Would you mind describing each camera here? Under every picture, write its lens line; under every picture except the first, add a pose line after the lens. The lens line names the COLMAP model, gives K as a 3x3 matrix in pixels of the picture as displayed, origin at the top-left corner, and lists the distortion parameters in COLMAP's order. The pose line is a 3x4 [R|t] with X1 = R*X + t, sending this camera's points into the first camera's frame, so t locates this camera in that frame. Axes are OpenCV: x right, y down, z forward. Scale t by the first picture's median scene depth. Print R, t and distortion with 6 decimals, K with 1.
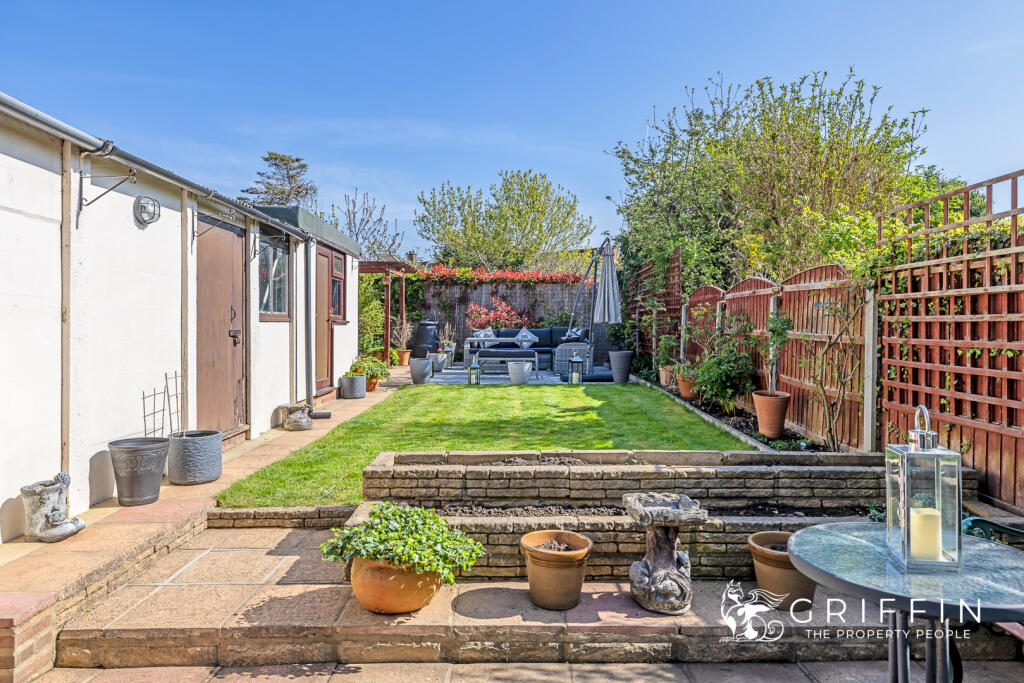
lens RADIAL K [[647.1, 0, 512.2], [0, 647.1, 334.7], [0, 0, 1]] dist [-0.000287, -0.000013]
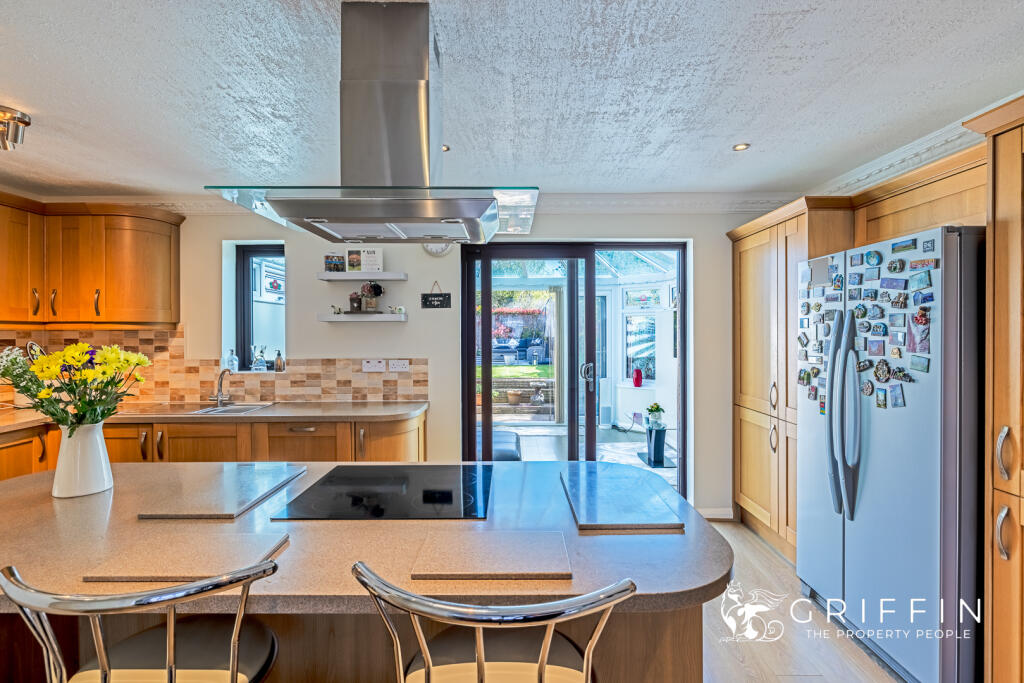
lens RADIAL K [[482.9, 0, 511.9], [0, 482.9, 333.9], [0, 0, 1]] dist [-0.006145, 0.000510]
pose [[0.999963, -0.001148, 0.008521, 0.004775], [0.001206, 0.999976, -0.006797, -0.015769], [-0.008513, 0.006807, 0.999941, -0.528086]]
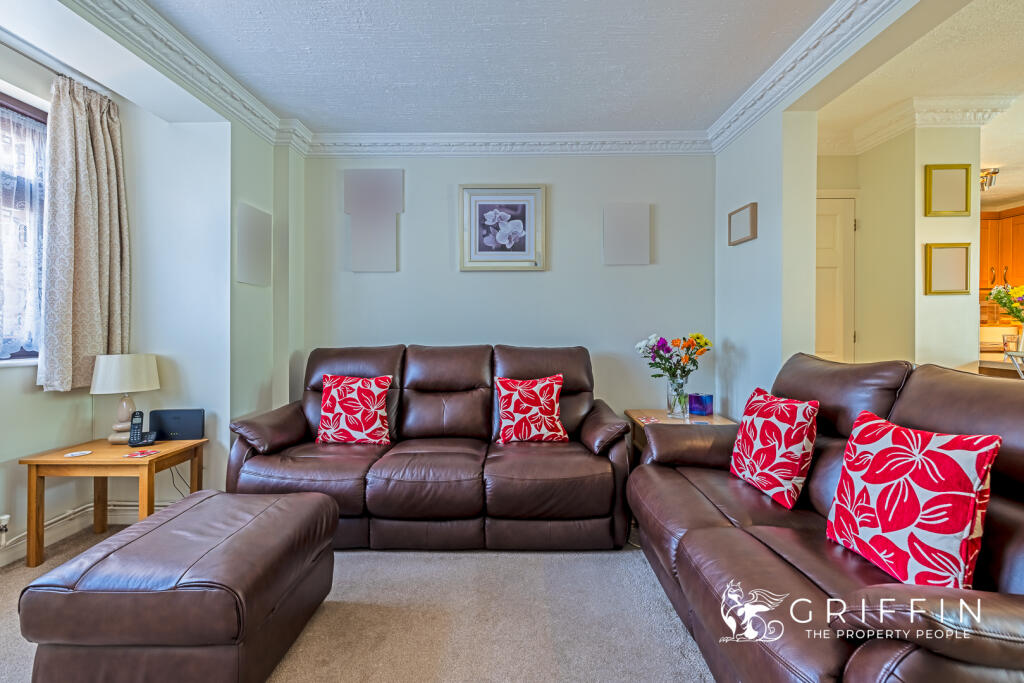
lens RADIAL K [[435.0, 0, 517.8], [0, 435.0, 327.1], [0, 0, 1]] dist [-0.001109, 0.000097]
pose [[0.001921, 0.010387, -0.999944, 0.116763], [-0.010978, 0.999886, 0.010366, 0.008477], [0.999938, 0.010957, 0.002035, -0.667517]]
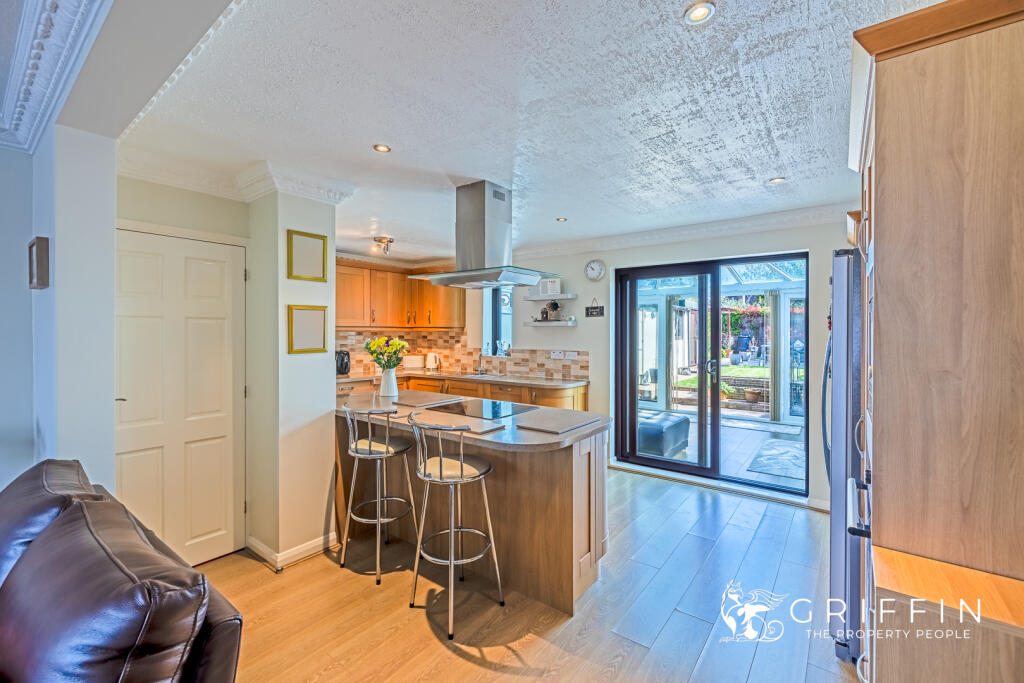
lens RADIAL K [[435.0, 0, 510.2], [0, 435.0, 335.2], [0, 0, 1]] dist [-0.001109, 0.000097]
pose [[0.795971, 0.007274, -0.605291, 0.128166], [-0.009903, 0.999950, -0.001006, -0.016068], [0.605254, 0.006795, 0.796004, -0.581578]]
